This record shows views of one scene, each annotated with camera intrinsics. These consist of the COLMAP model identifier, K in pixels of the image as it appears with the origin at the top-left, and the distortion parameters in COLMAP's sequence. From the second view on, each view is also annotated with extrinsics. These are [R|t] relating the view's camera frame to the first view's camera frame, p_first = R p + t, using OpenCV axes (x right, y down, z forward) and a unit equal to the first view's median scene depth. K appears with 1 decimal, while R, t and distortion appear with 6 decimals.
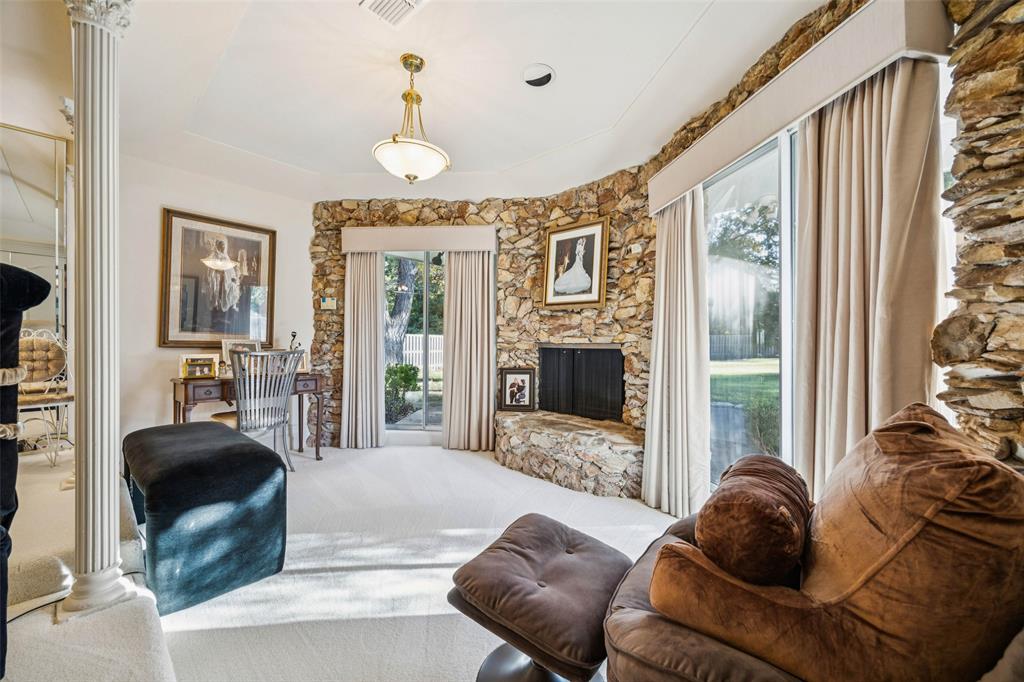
lens RADIAL K [[389.0, 0, 516.0], [0, 389.0, 344.7], [0, 0, 1]] dist [-0.001879, -0.000172]
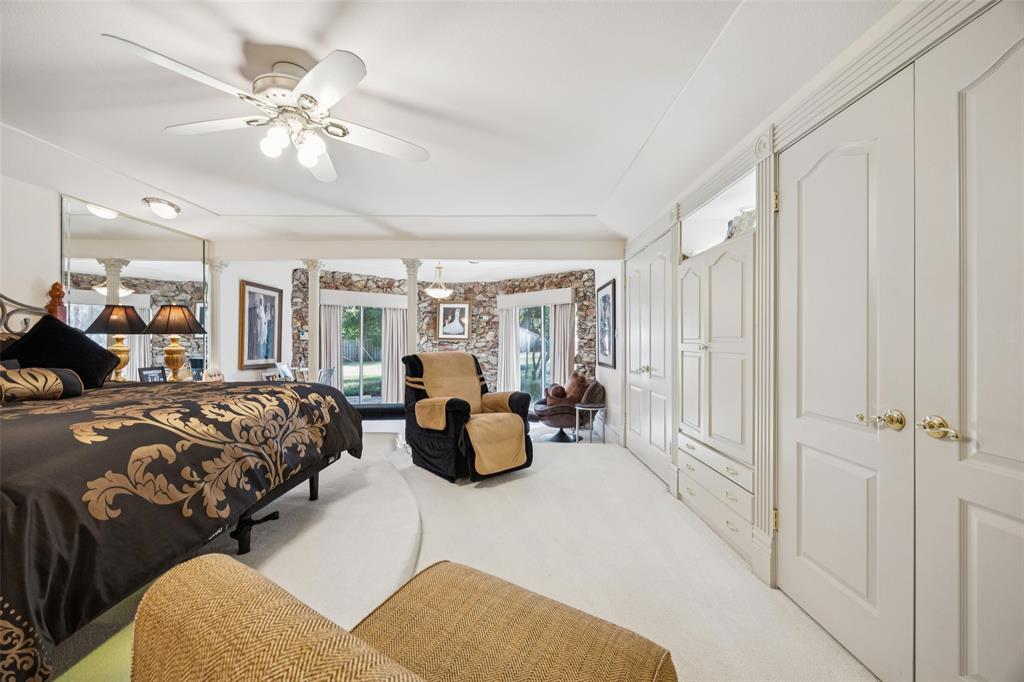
lens RADIAL K [[389.0, 0, 516.0], [0, 389.0, 344.7], [0, 0, 1]] dist [-0.001879, -0.000172]
pose [[0.746373, -0.010027, 0.665452, -0.988210], [0.008623, 0.999948, 0.005395, -0.080989], [-0.665472, 0.001711, 0.746421, -0.784444]]
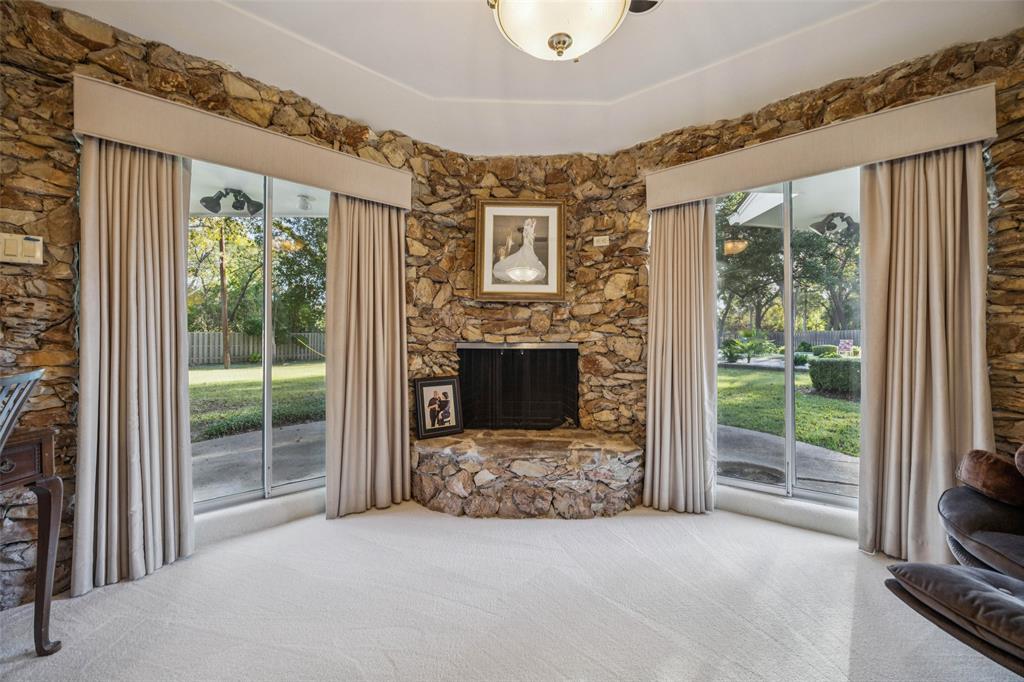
lens RADIAL K [[389.0, 0, 516.0], [0, 389.0, 344.7], [0, 0, 1]] dist [-0.001879, -0.000172]
pose [[0.729799, -0.010413, 0.683582, -0.420888], [0.009294, 0.999943, 0.005310, -0.003871], [-0.683599, 0.002478, 0.729854, 0.395120]]
